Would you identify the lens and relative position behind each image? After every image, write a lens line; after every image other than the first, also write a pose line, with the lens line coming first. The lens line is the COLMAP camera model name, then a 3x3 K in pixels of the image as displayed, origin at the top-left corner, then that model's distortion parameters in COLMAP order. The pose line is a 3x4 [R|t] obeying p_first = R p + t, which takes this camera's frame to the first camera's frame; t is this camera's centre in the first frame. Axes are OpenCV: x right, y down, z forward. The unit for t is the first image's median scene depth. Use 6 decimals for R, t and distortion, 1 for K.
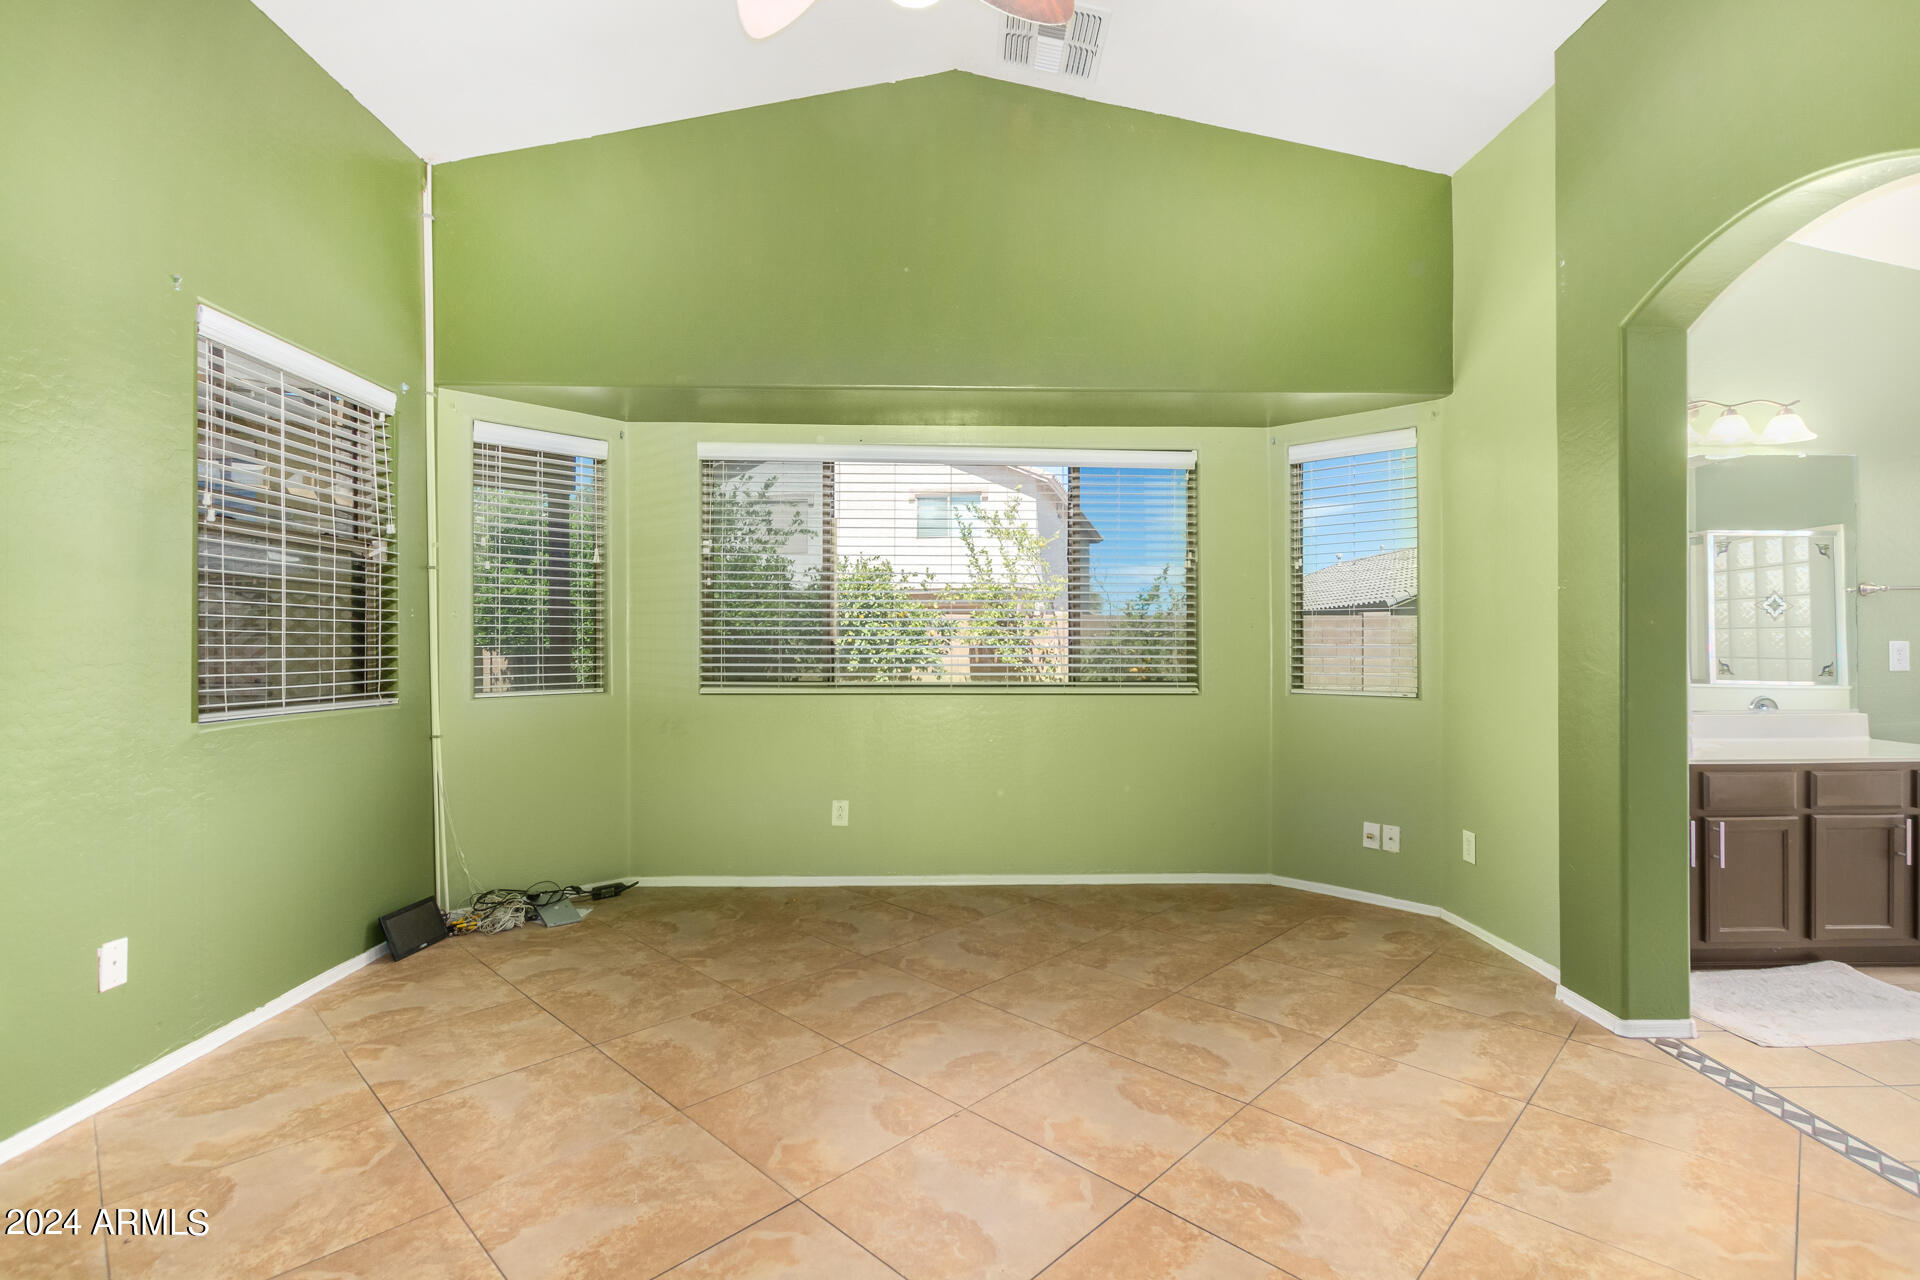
lens RADIAL K [[880.0, 0, 962.8], [0, 880.0, 666.8], [0, 0, 1]] dist [0.001654, 0.000081]
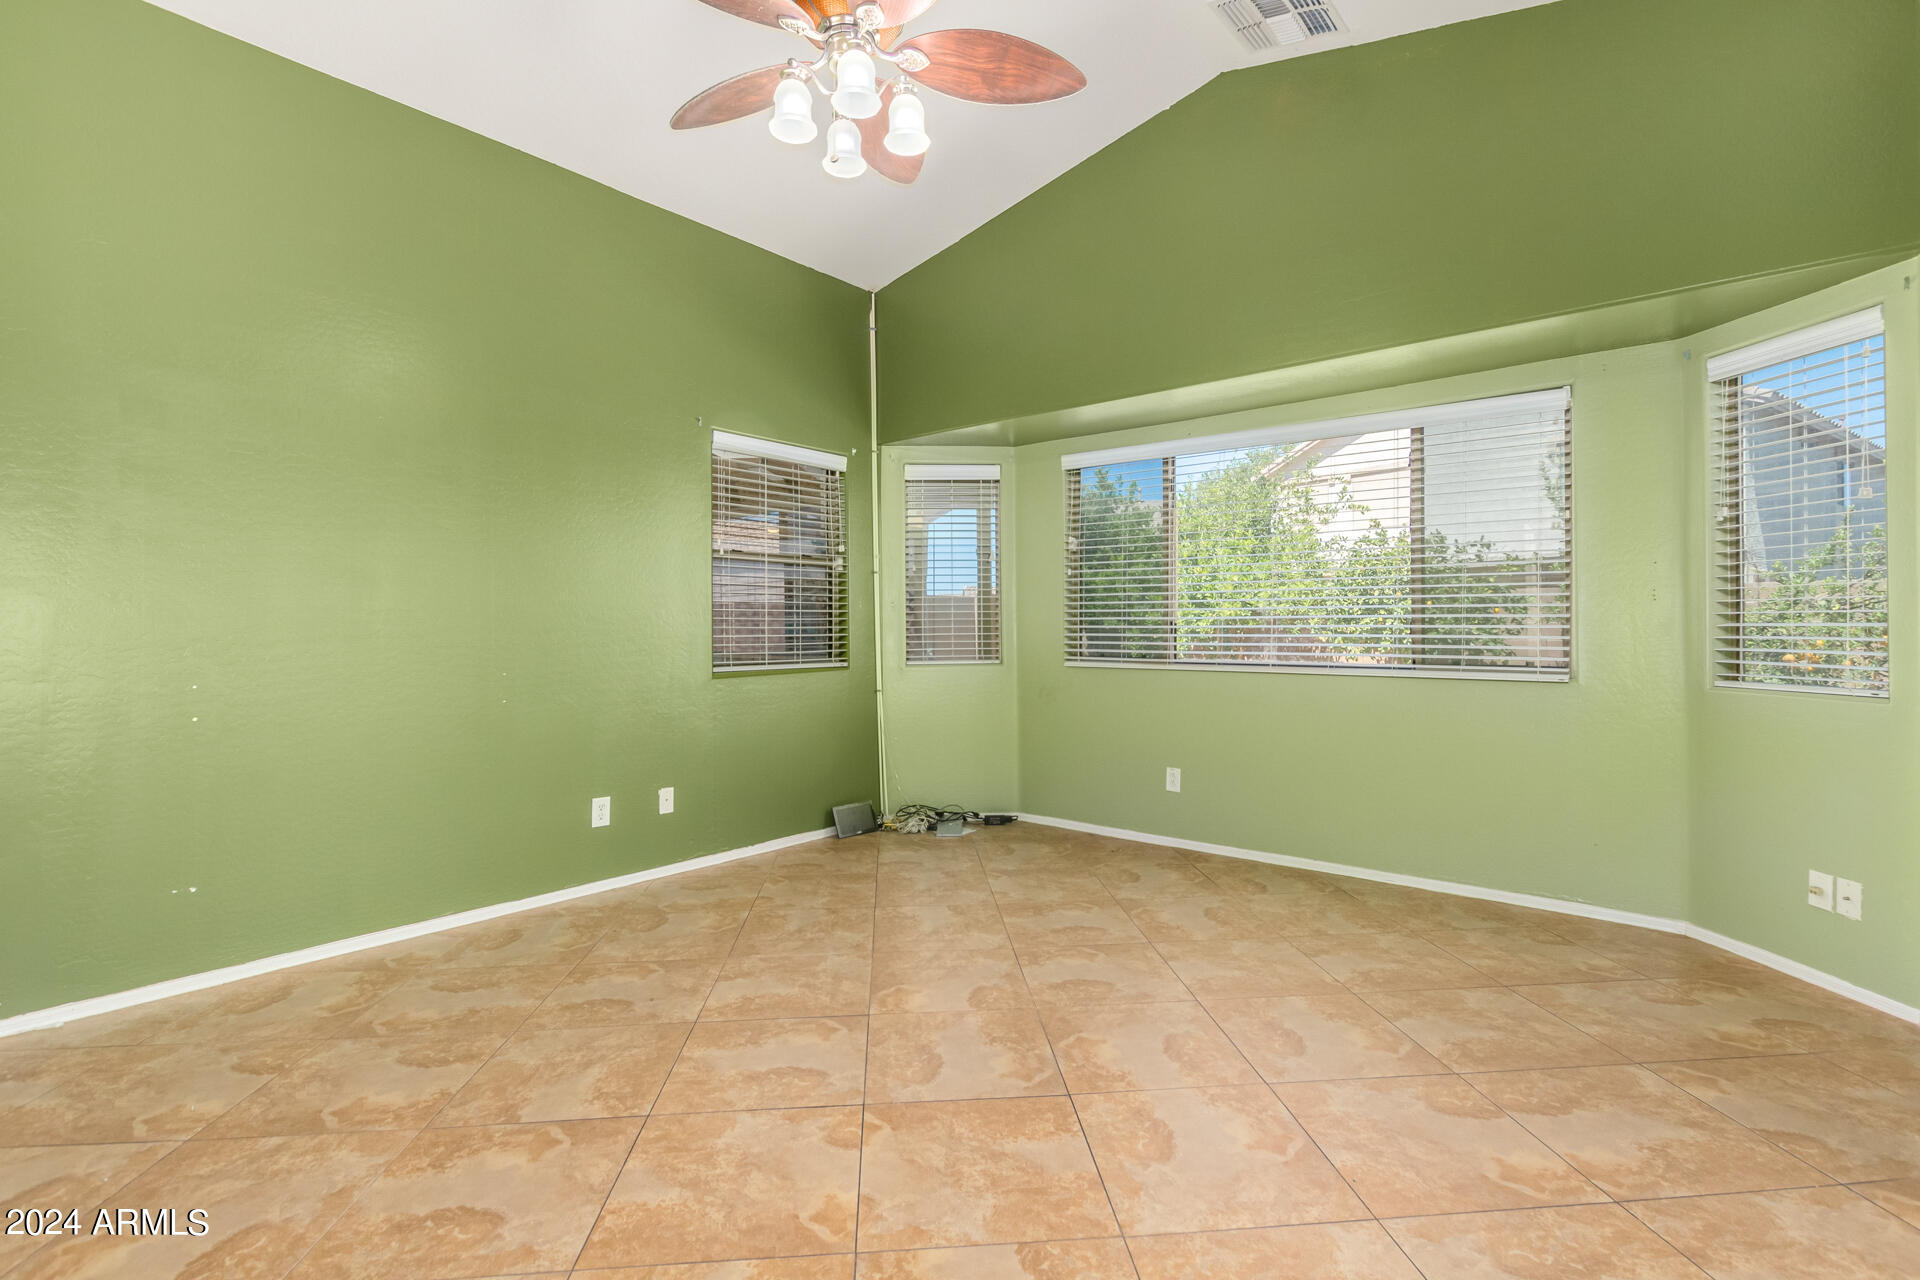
lens RADIAL K [[884.4, 0, 970.7], [0, 884.4, 653.0], [0, 0, 1]] dist [0.000546, -0.000171]
pose [[0.755019, 0.016051, -0.655506, 0.453986], [-0.011463, 0.999871, 0.011280, 0.000199], [0.655602, -0.001002, 0.755106, 0.013520]]
